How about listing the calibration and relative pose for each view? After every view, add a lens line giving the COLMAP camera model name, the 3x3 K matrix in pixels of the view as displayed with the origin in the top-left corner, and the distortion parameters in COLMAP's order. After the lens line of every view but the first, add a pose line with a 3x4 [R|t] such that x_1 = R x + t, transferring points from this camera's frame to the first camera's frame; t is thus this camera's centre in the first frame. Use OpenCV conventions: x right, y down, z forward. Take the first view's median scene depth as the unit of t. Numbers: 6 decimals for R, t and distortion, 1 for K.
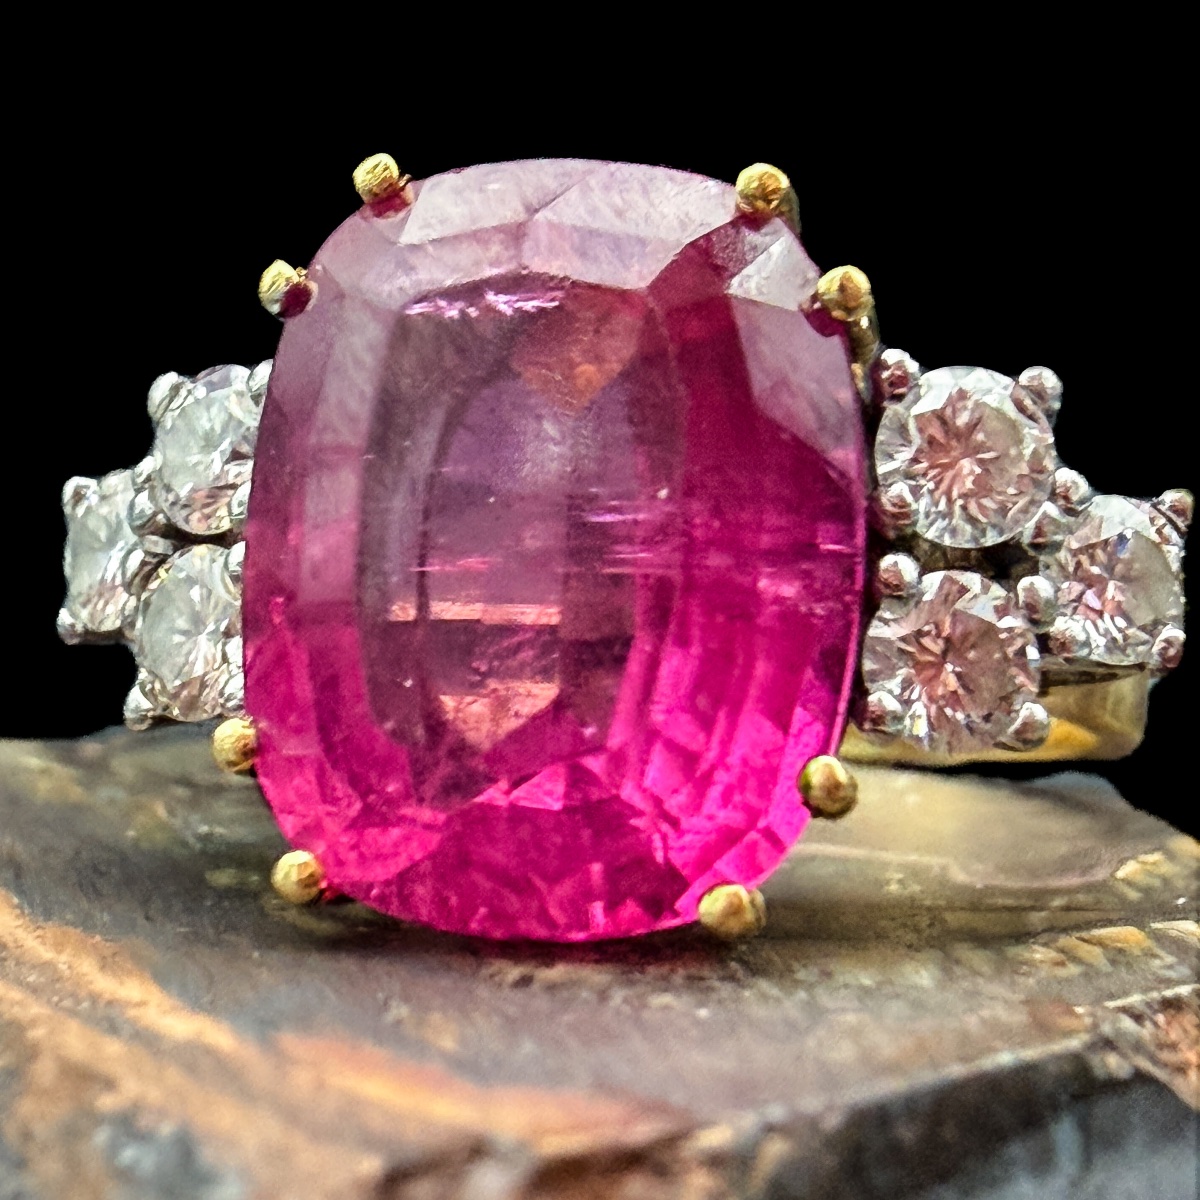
lens RADIAL K [[2264.8, 0, 606.8], [0, 2264.8, 547.8], [0, 0, 1]] dist [-0.000335, 0.000000]
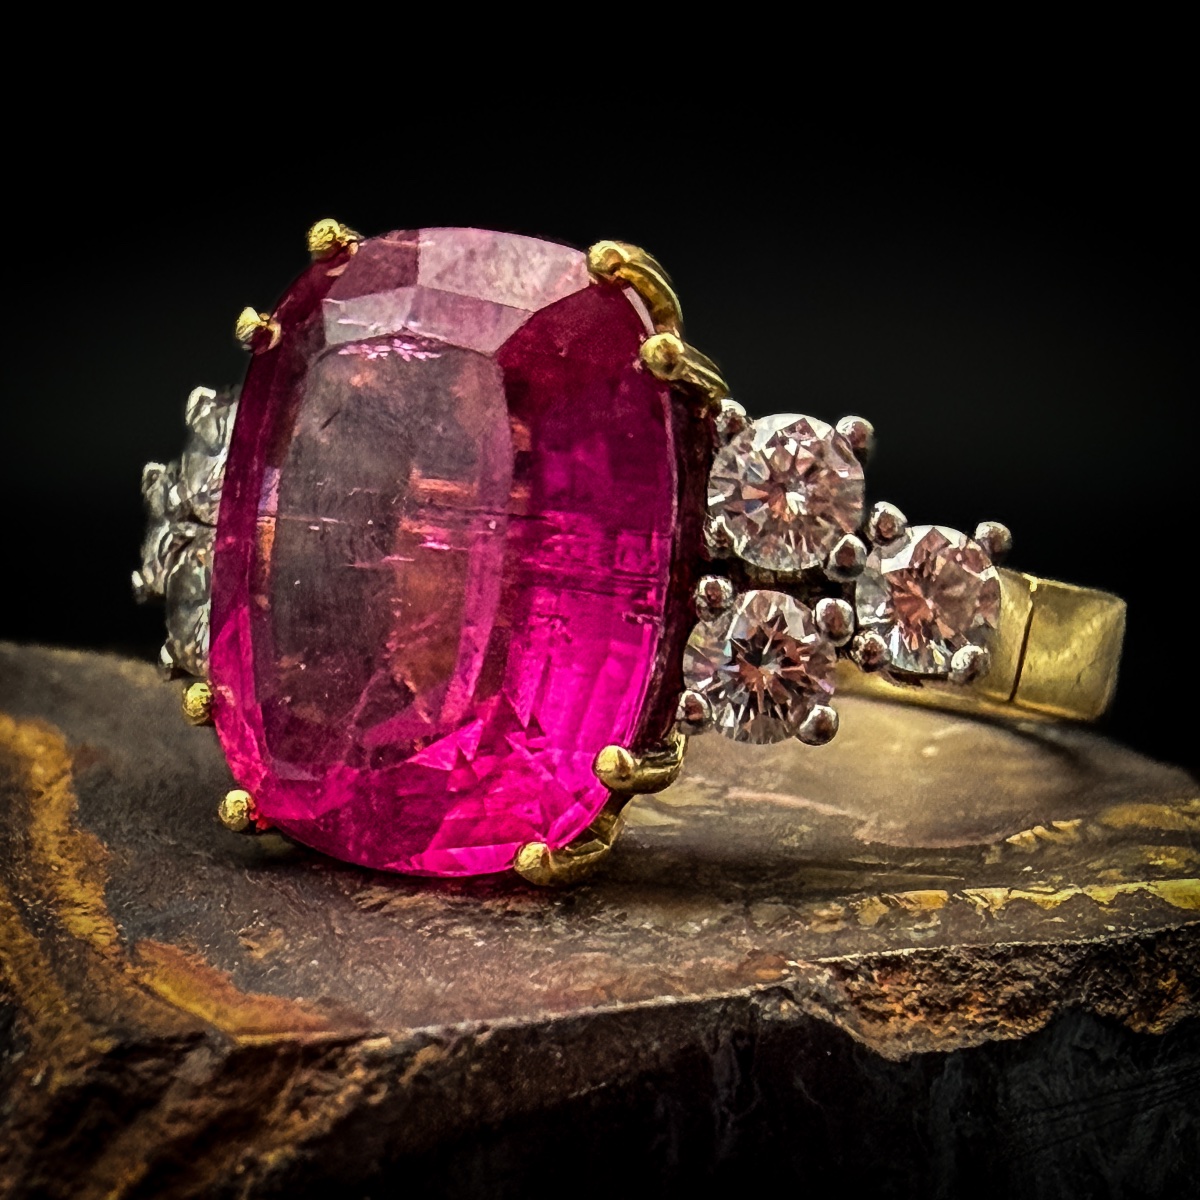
lens RADIAL K [[2334.8, 0, 604.7], [0, 2334.8, 610.3], [0, 0, 1]] dist [0.022890, 0.000000]
pose [[0.976211, 0.042359, -0.212644, 0.332589], [-0.022831, 0.995360, 0.093468, -0.091513], [0.215617, -0.086390, 0.972649, -0.211257]]
